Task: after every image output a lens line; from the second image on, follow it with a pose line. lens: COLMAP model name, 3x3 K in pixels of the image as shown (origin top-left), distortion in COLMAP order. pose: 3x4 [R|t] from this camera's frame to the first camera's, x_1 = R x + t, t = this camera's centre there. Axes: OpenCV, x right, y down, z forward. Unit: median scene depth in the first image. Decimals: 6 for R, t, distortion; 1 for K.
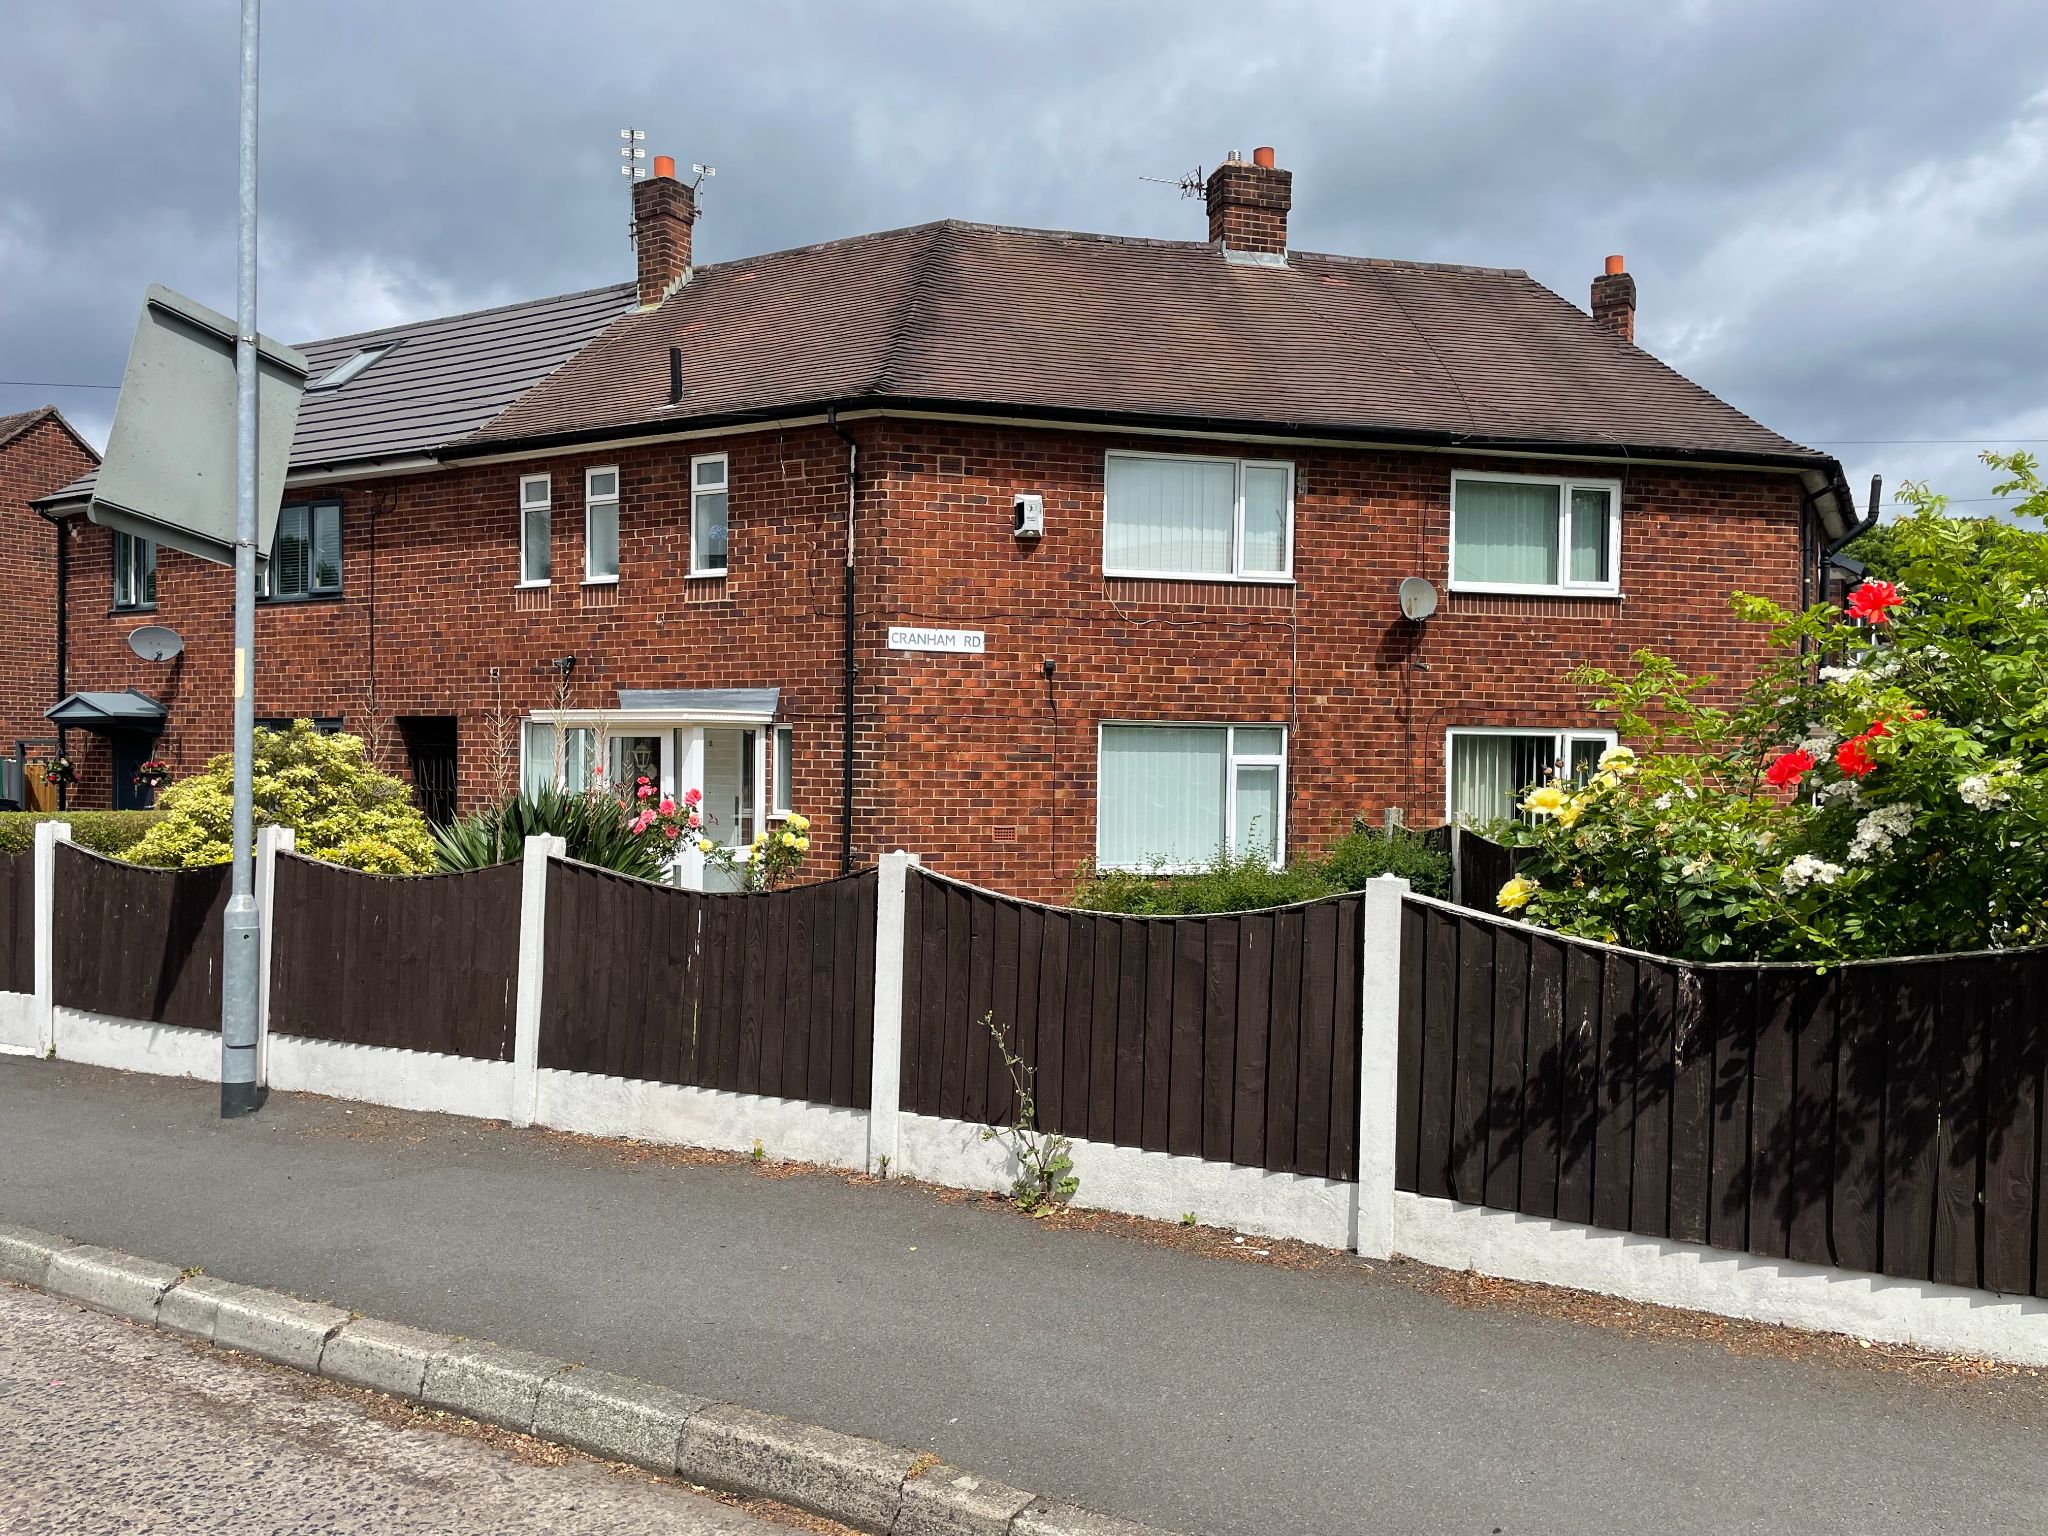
lens RADIAL K [[1570.9, 0, 1025.6], [0, 1570.9, 774.4], [0, 0, 1]] dist [0.061016, -0.051195]
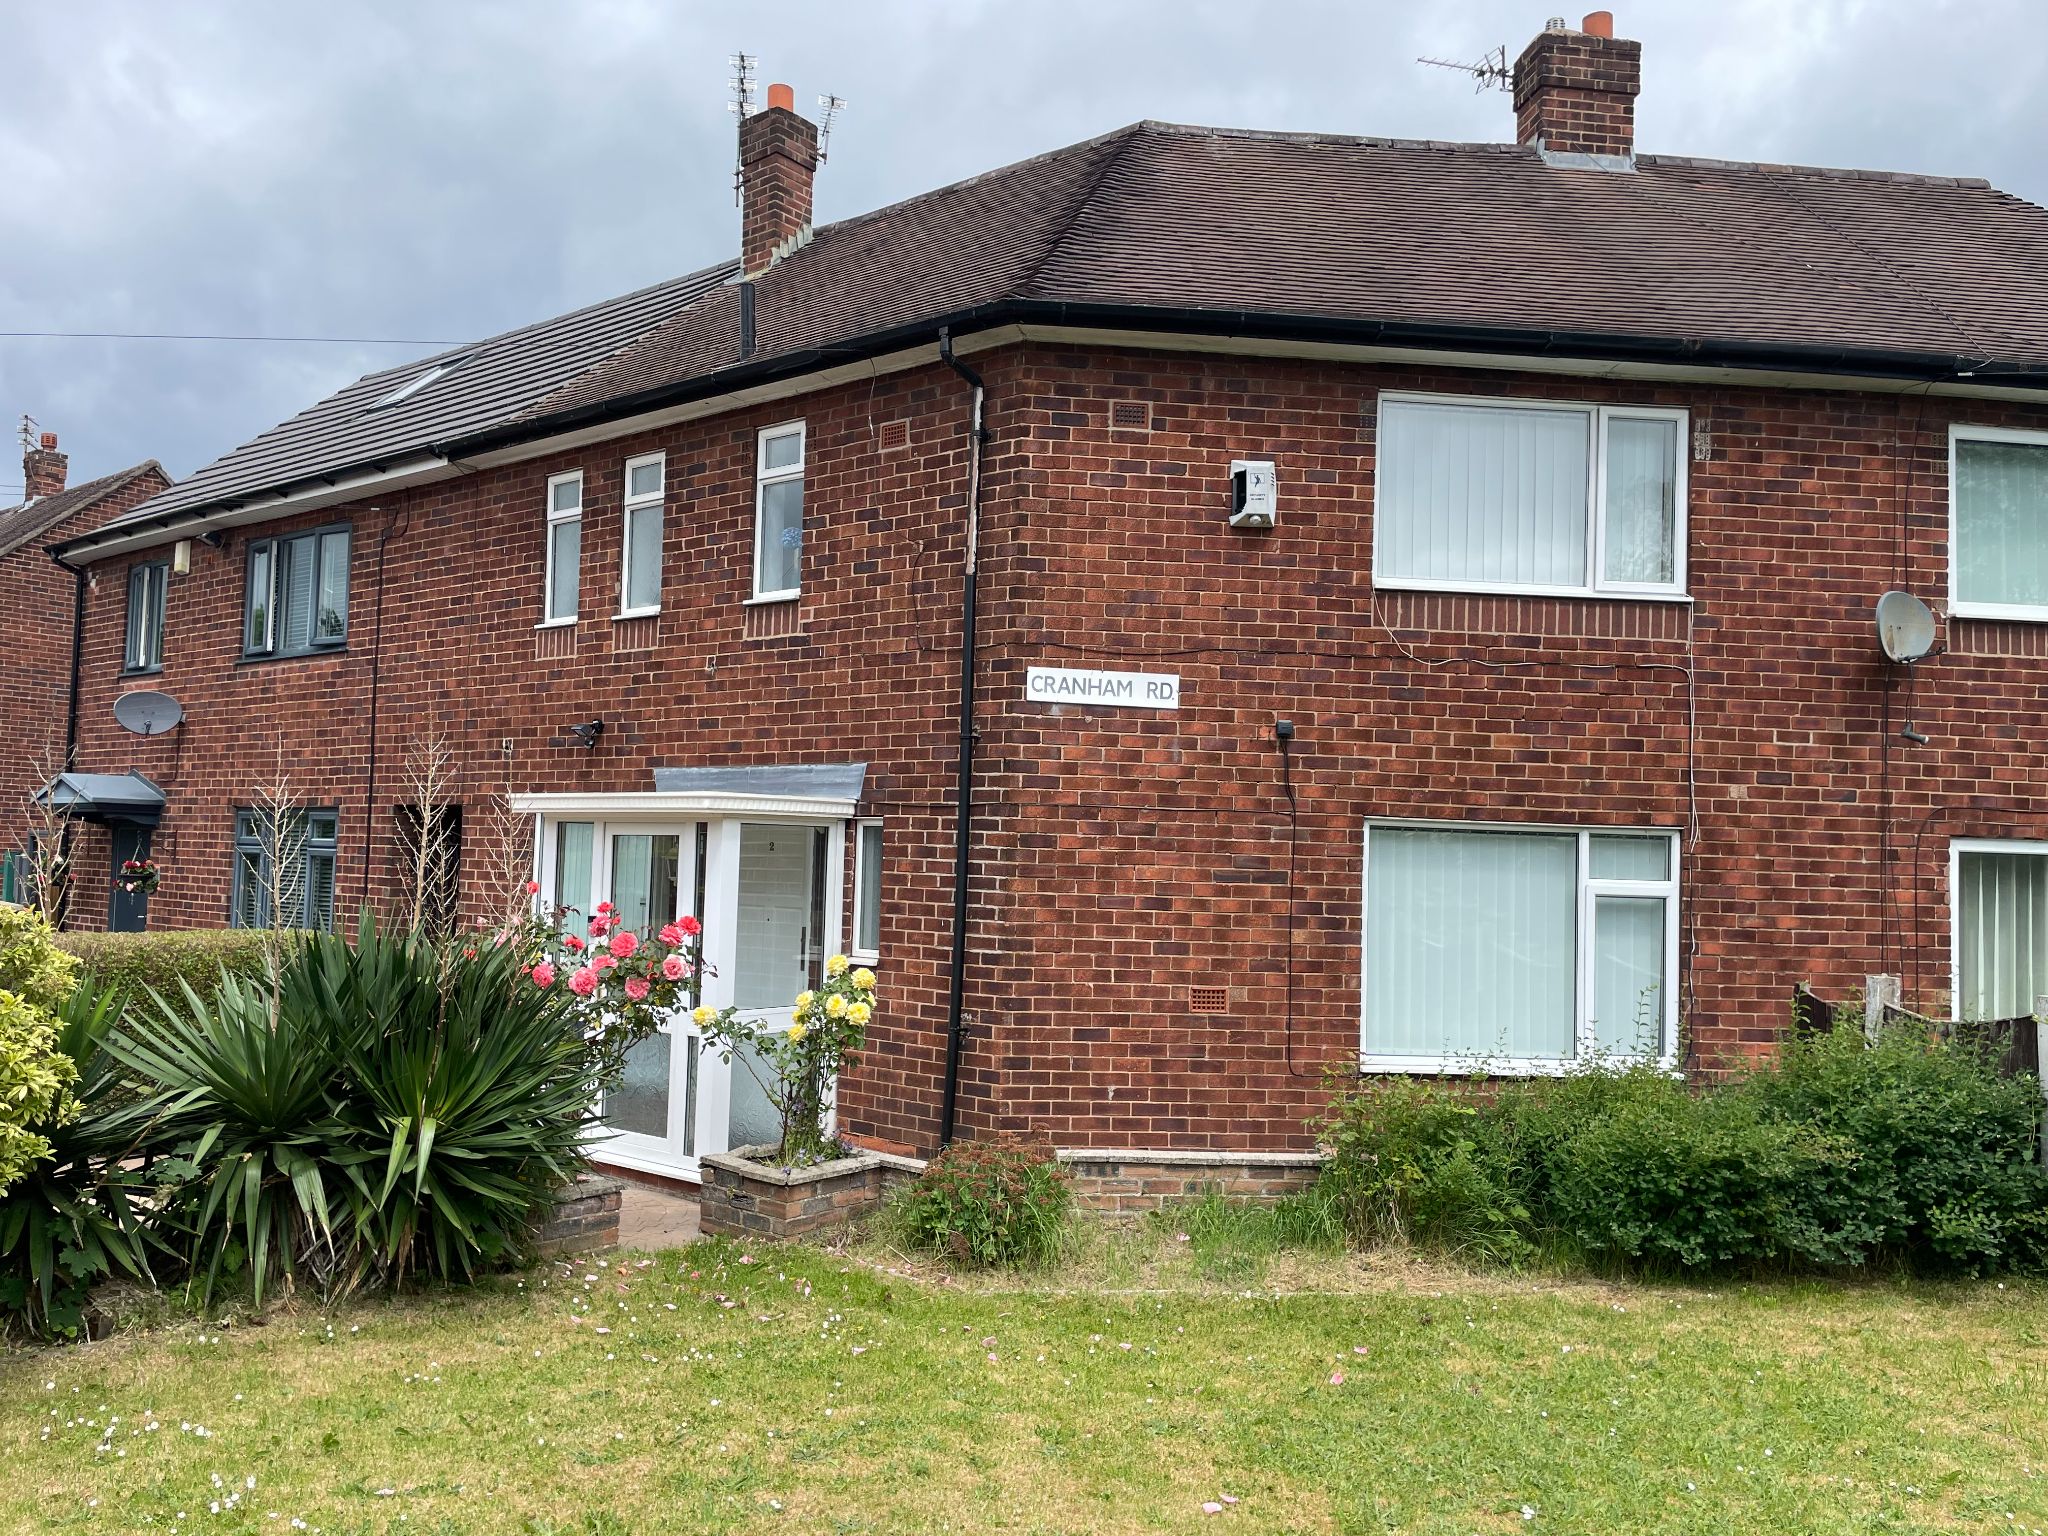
lens RADIAL K [[1570.9, 0, 1010.9], [0, 1570.9, 778.5], [0, 0, 1]] dist [0.061016, -0.051195]
pose [[0.988889, 0.009123, -0.148378, 0.000682], [-0.018904, 0.997729, -0.064645, -0.007082], [0.147451, 0.066732, 0.986816, 0.348163]]
